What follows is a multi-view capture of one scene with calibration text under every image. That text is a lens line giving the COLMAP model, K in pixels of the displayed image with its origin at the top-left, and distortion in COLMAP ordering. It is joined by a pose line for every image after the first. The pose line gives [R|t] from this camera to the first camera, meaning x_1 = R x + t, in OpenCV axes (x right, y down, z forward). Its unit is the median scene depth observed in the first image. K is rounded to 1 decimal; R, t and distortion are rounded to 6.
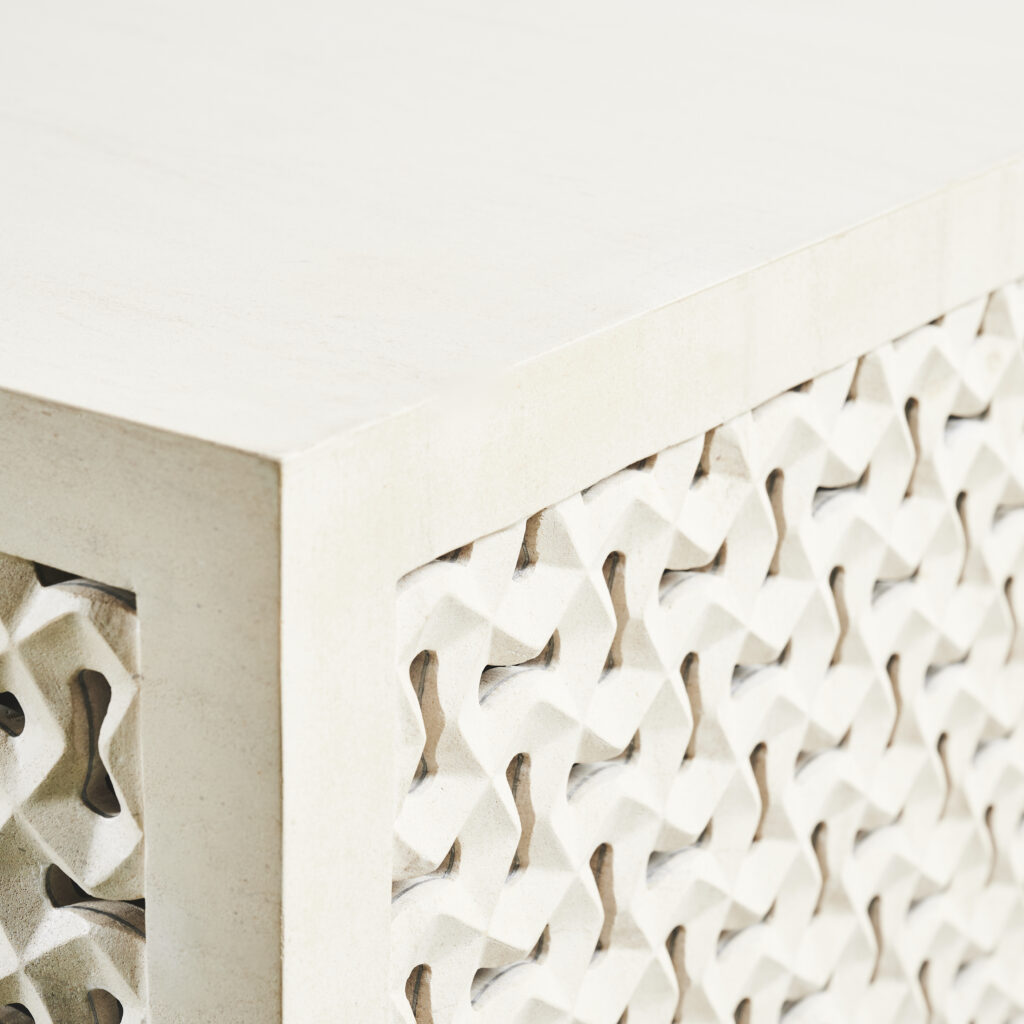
lens RADIAL K [[3080.1, 0, 563.8], [0, 3080.1, 507.5], [0, 0, 1]] dist [-0.002105, 0.000000]
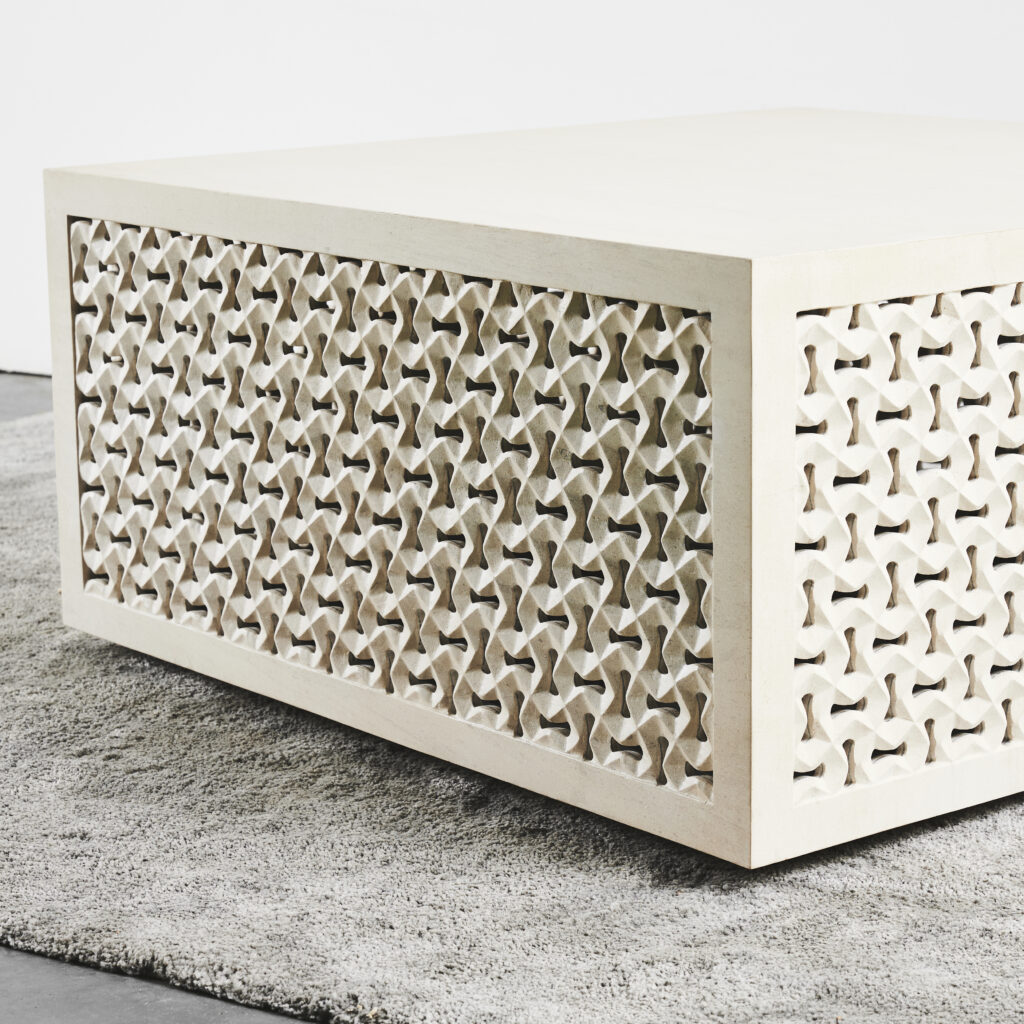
lens RADIAL K [[3080.1, 0, 509.1], [0, 3080.1, 512.6], [0, 0, 1]] dist [-0.002105, 0.000000]
pose [[0.949250, 0.020644, -0.313846, 0.608734], [-0.065642, 0.988874, -0.133491, 0.617470], [0.307598, 0.147317, 0.940043, -1.834758]]
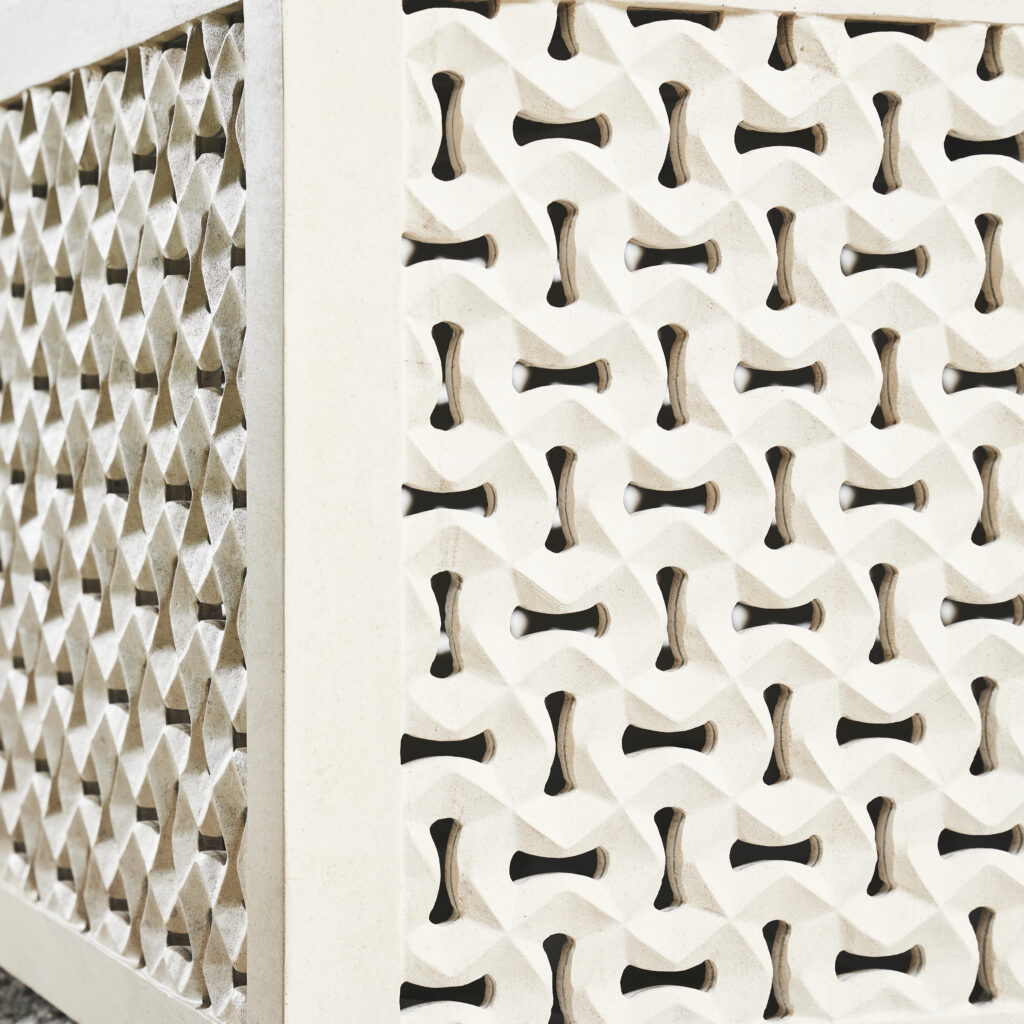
lens RADIAL K [[3080.1, 0, 443.3], [0, 3080.1, 513.2], [0, 0, 1]] dist [-0.002105, 0.000000]
pose [[0.814377, -0.010712, -0.580237, 0.772918], [-0.177050, 0.947578, -0.265988, 0.617449], [0.552669, 0.319345, 0.769789, -0.029162]]
